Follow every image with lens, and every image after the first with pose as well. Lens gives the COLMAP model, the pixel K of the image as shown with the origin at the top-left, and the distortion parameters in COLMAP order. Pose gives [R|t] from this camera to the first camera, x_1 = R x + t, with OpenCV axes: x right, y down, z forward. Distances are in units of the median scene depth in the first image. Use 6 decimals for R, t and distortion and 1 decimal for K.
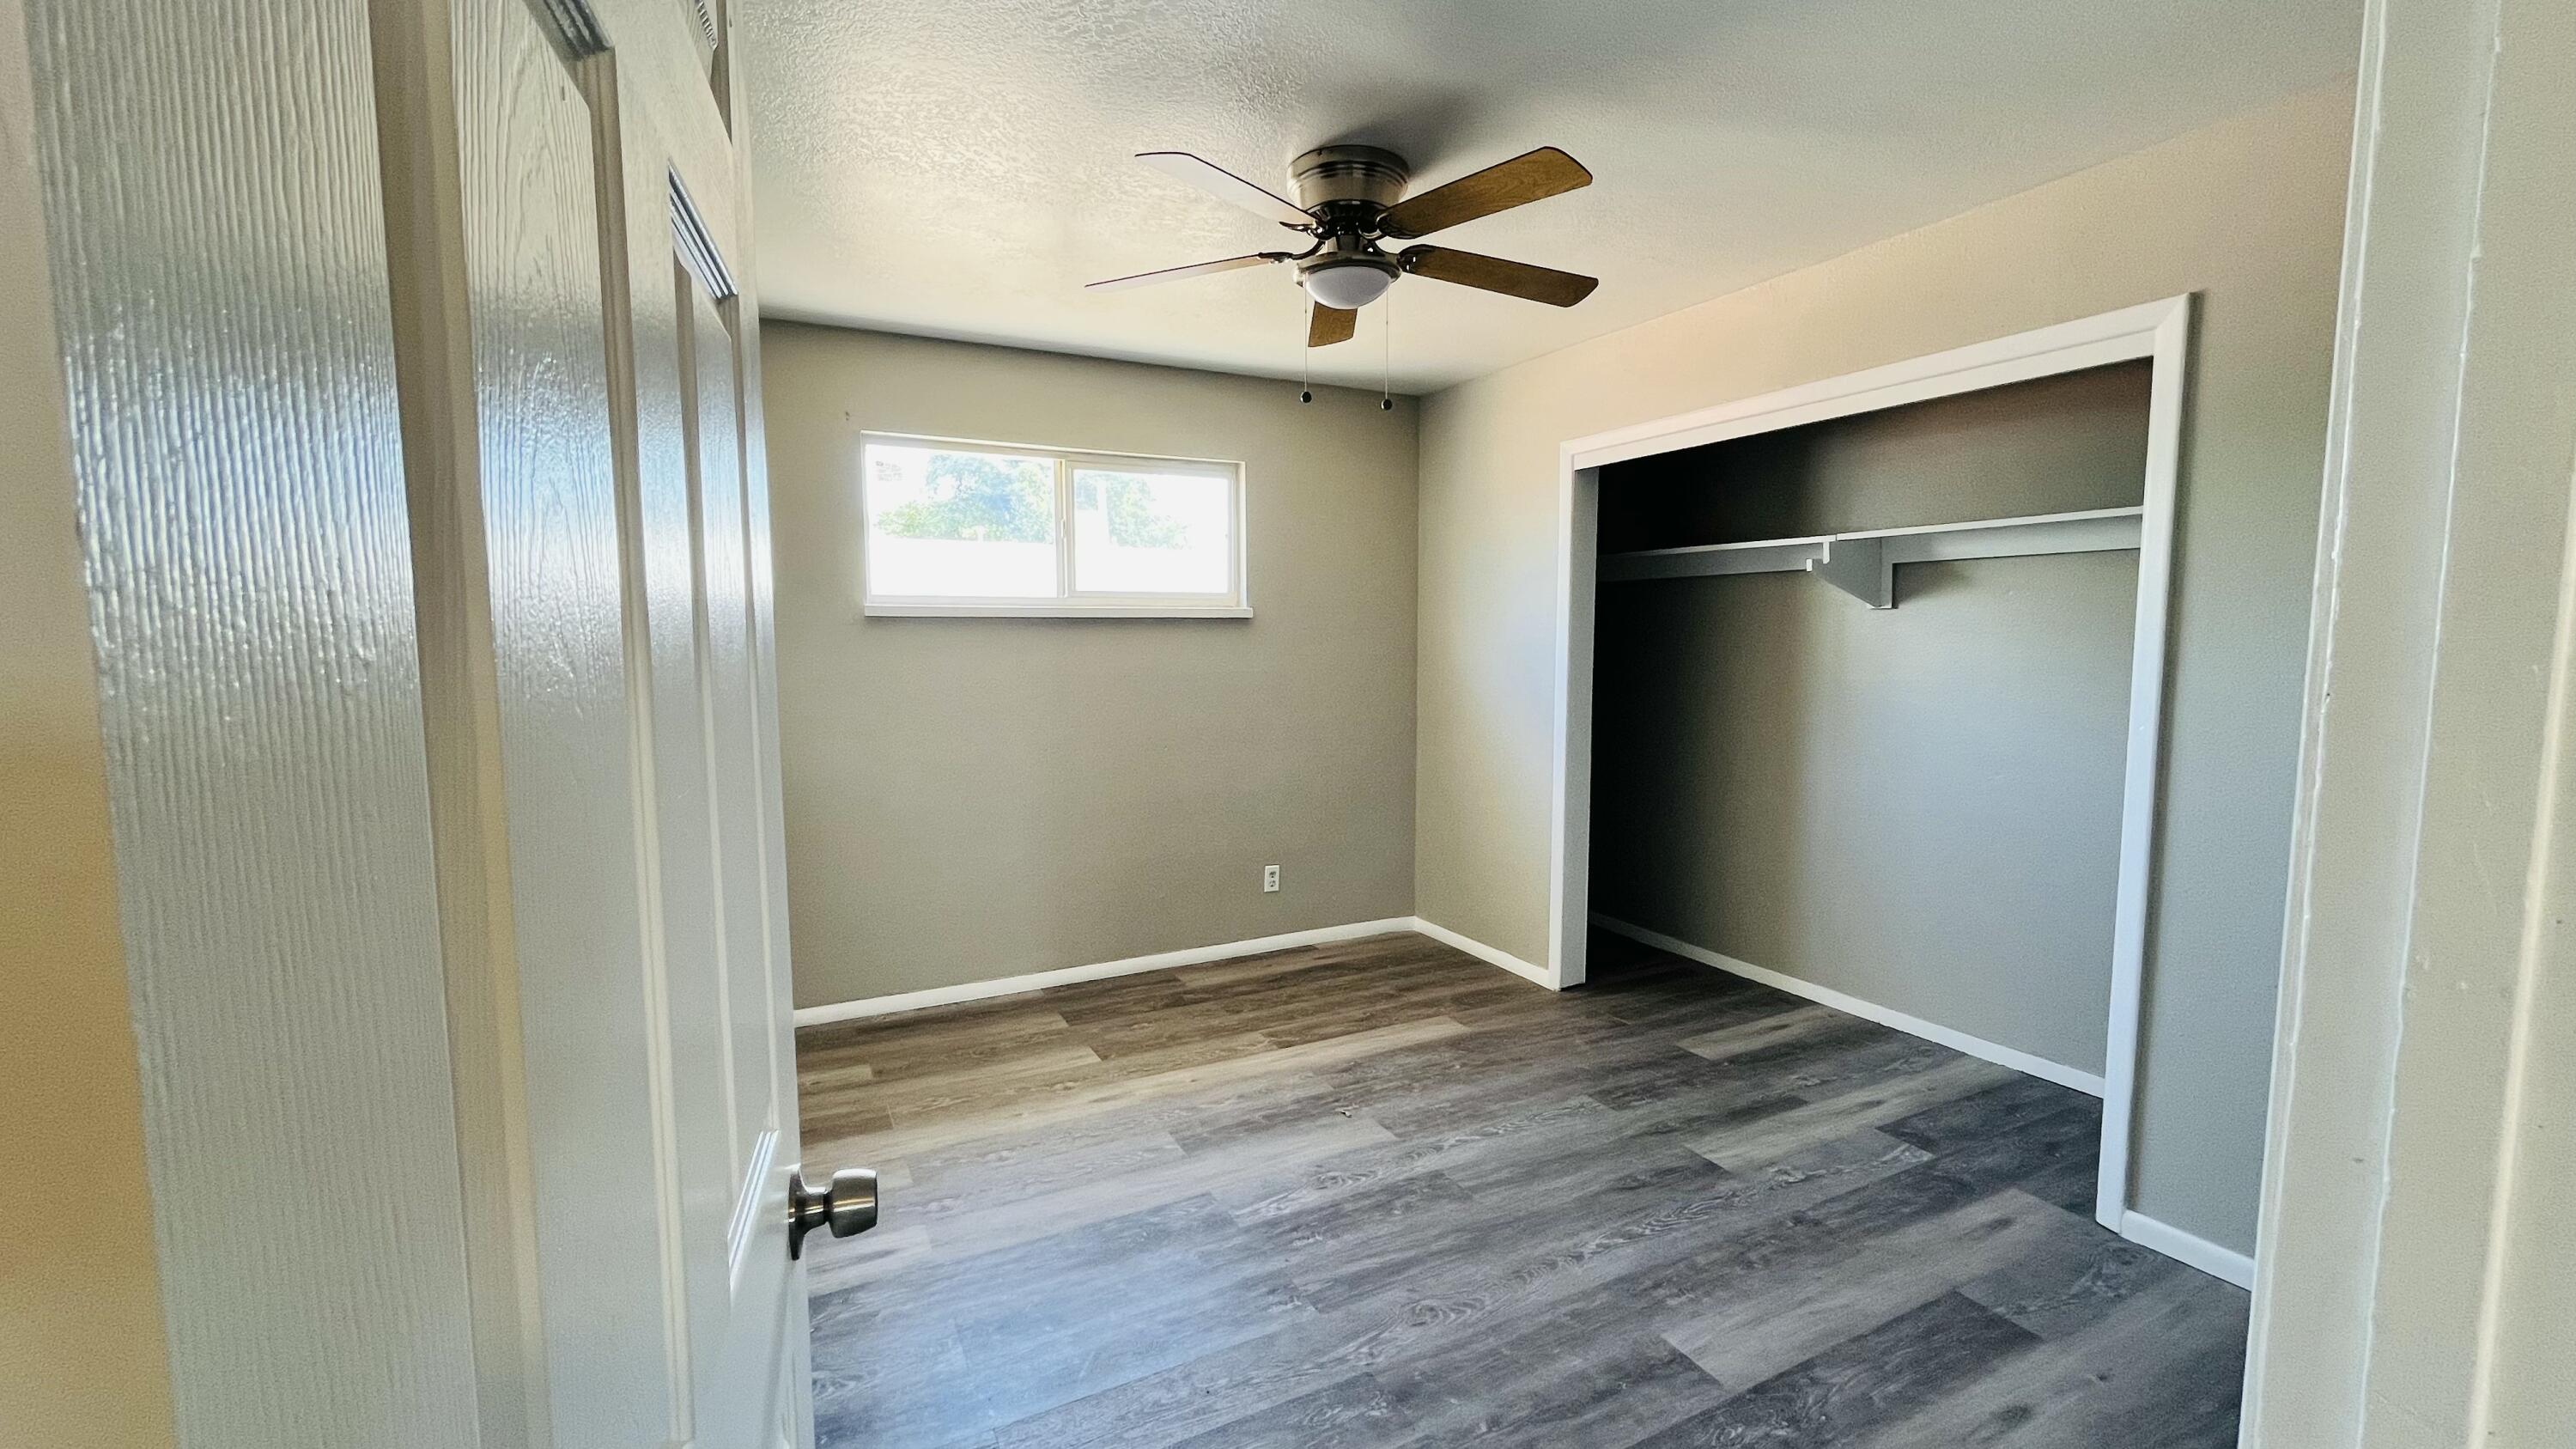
lens RADIAL K [[1047.6, 0, 1281.6], [0, 1047.6, 730.4], [0, 0, 1]] dist [-0.002795, -0.000074]
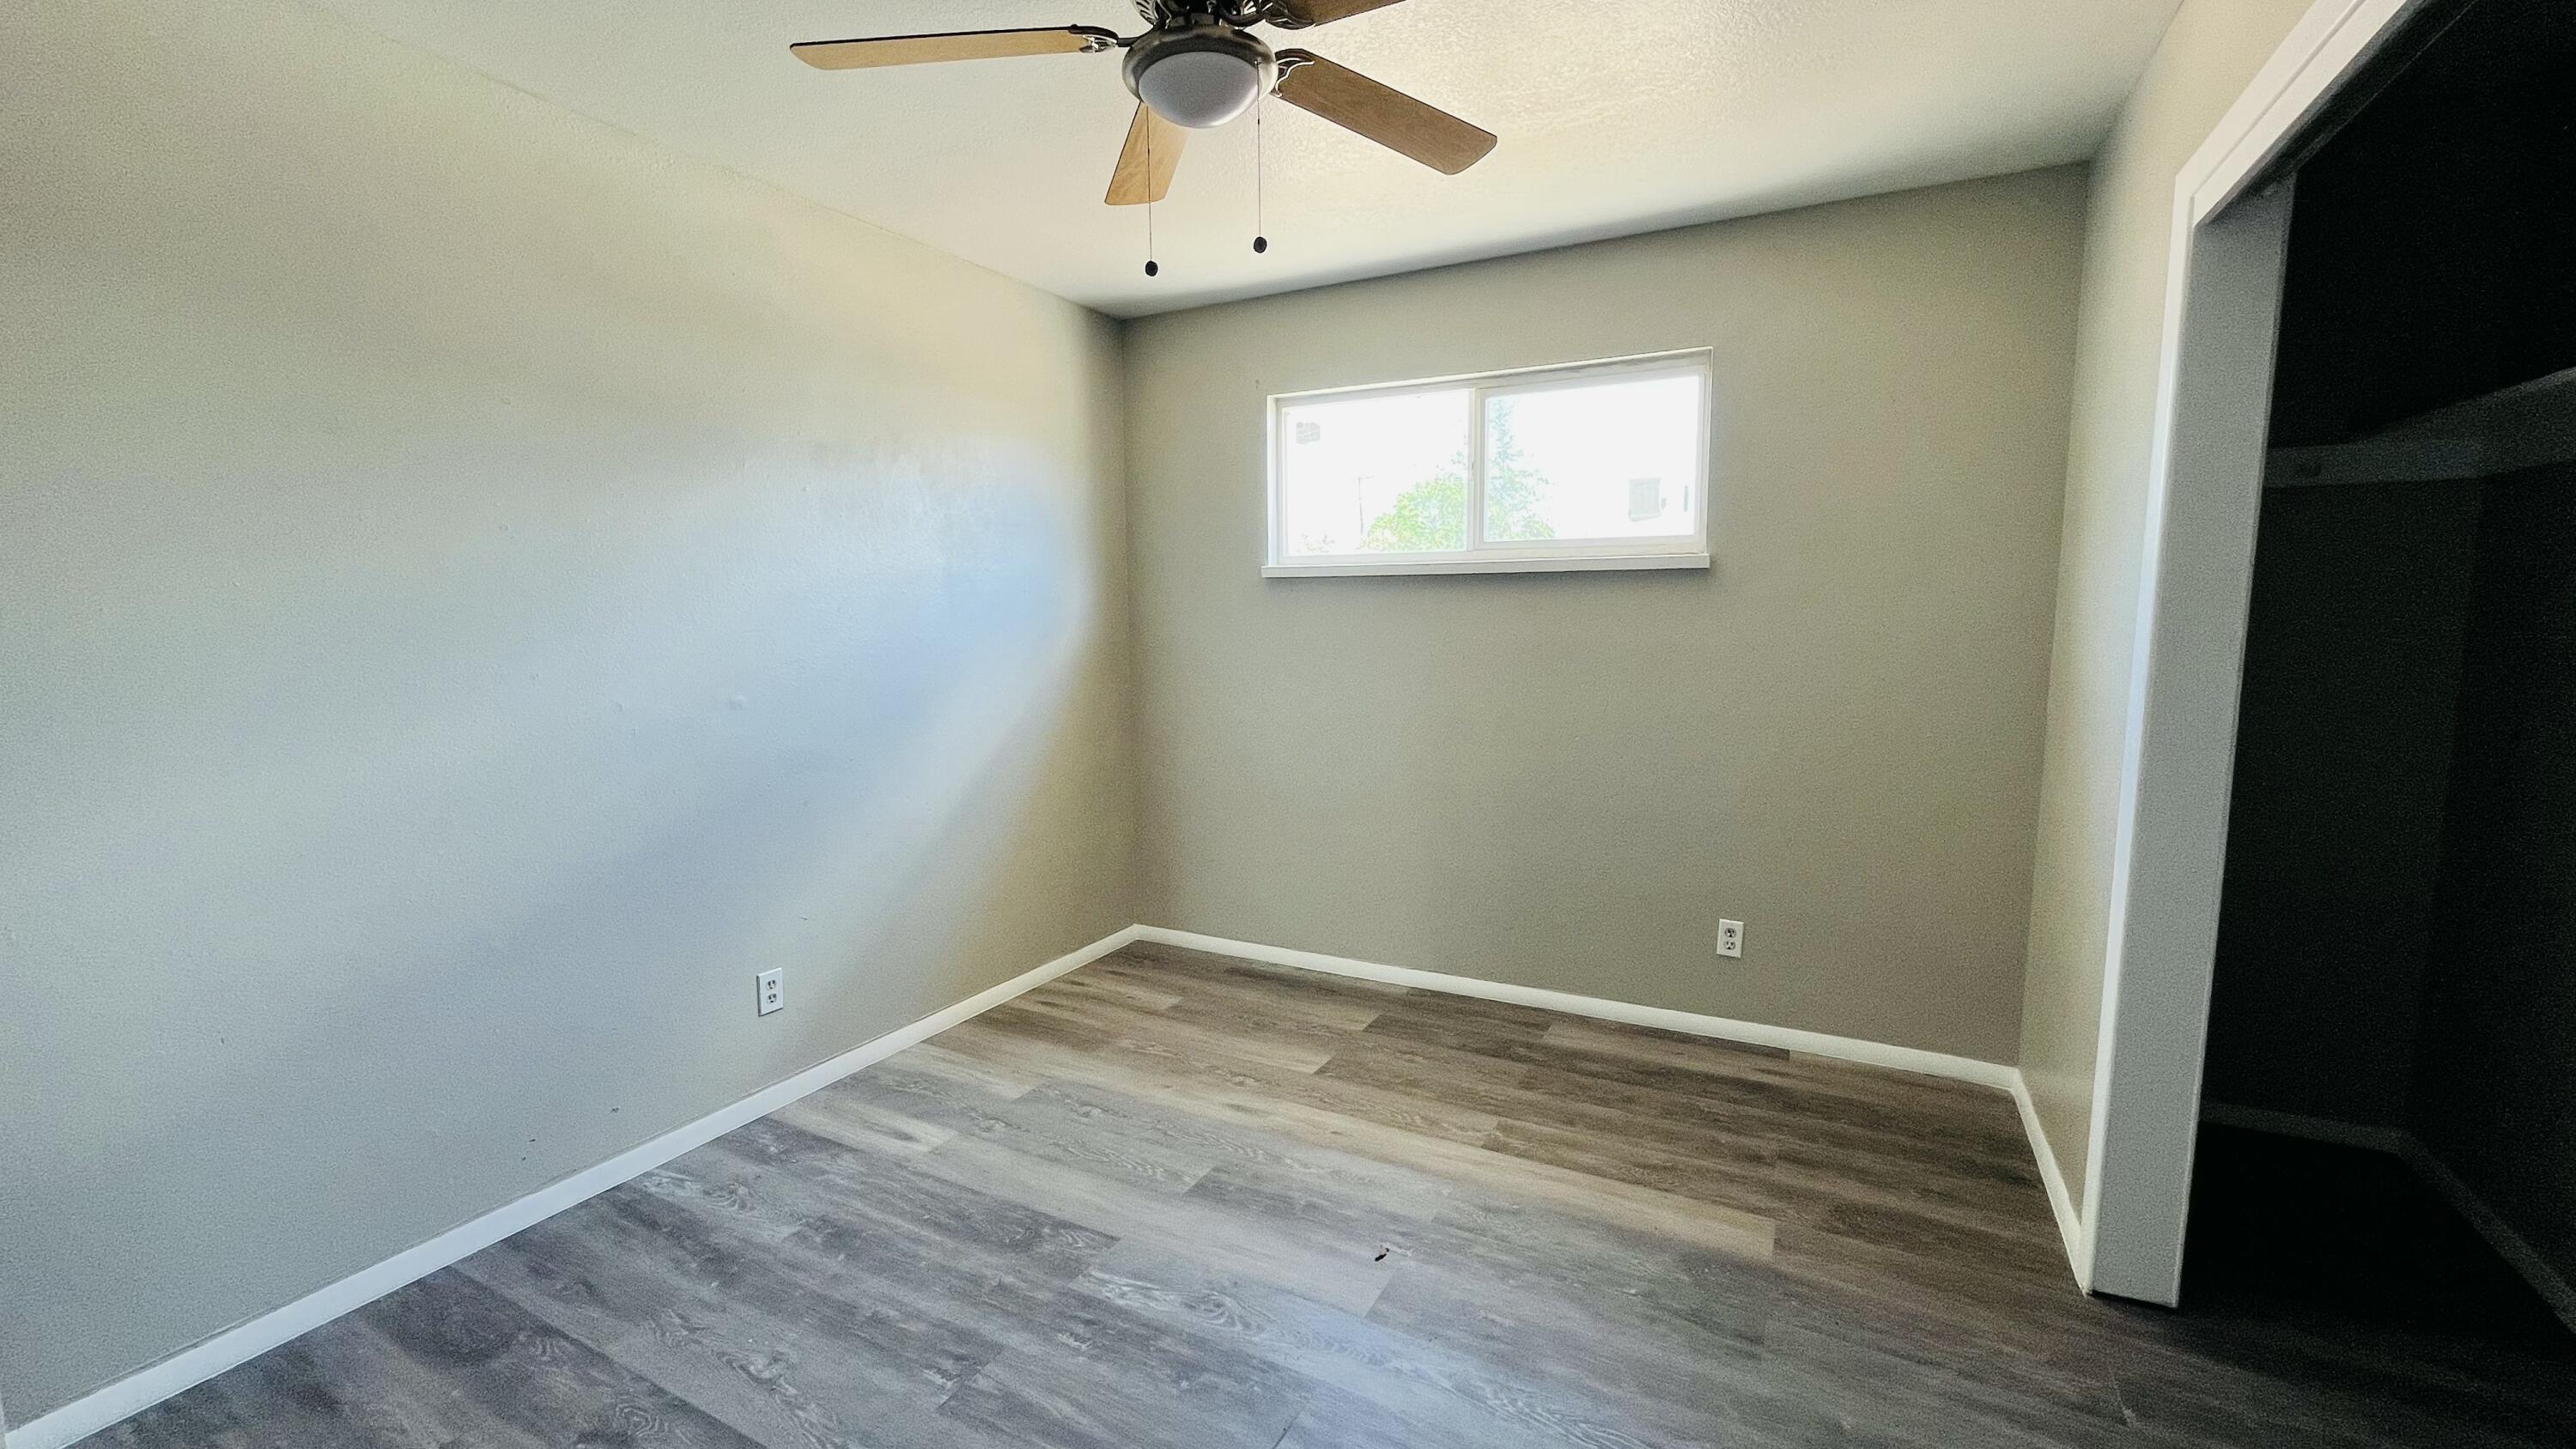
lens RADIAL K [[1047.6, 0, 1281.6], [0, 1047.6, 730.4], [0, 0, 1]] dist [-0.002795, -0.000074]
pose [[0.570770, 0.096382, -0.815433, 0.503608], [-0.071428, 0.995151, 0.067627, -0.031859], [0.817997, 0.019645, 0.574887, 0.456996]]
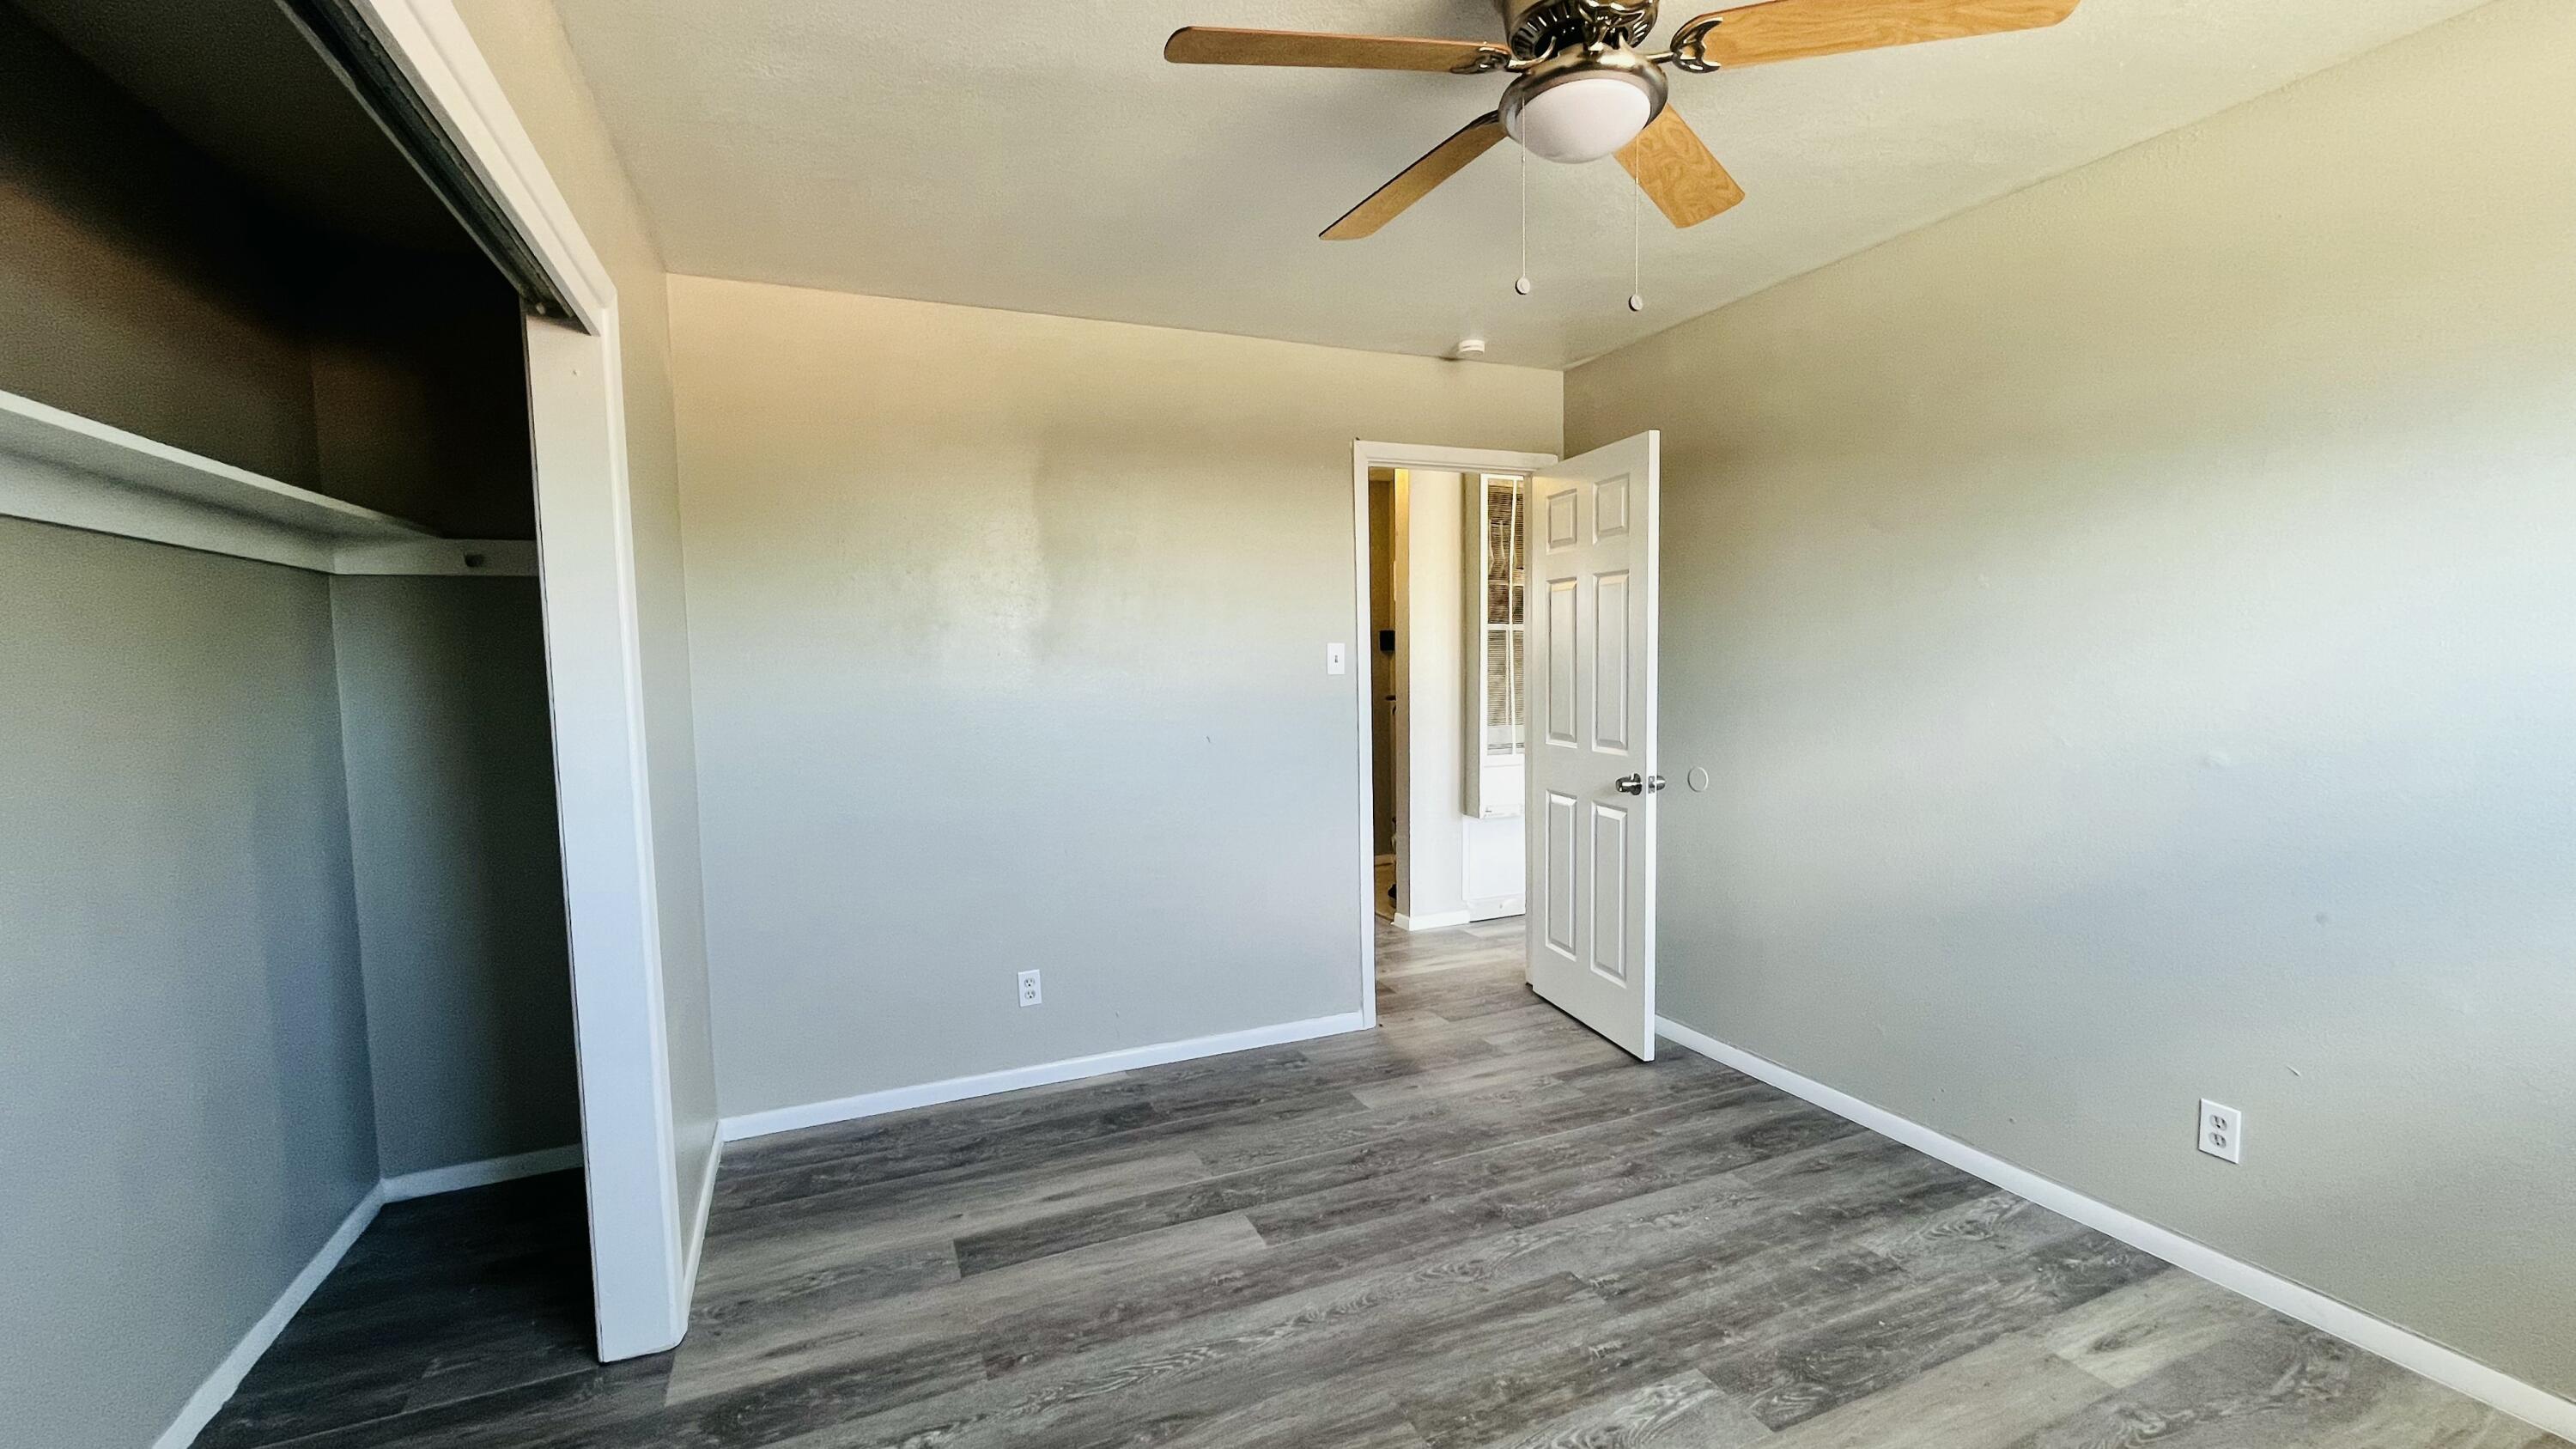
lens RADIAL K [[1047.6, 0, 1281.6], [0, 1047.6, 730.4], [0, 0, 1]] dist [-0.002795, -0.000074]
pose [[-0.997281, 0.020213, 0.070869, 0.151409], [0.031589, 0.986074, 0.163277, -0.109838], [-0.066581, 0.165071, -0.984032, 1.231509]]
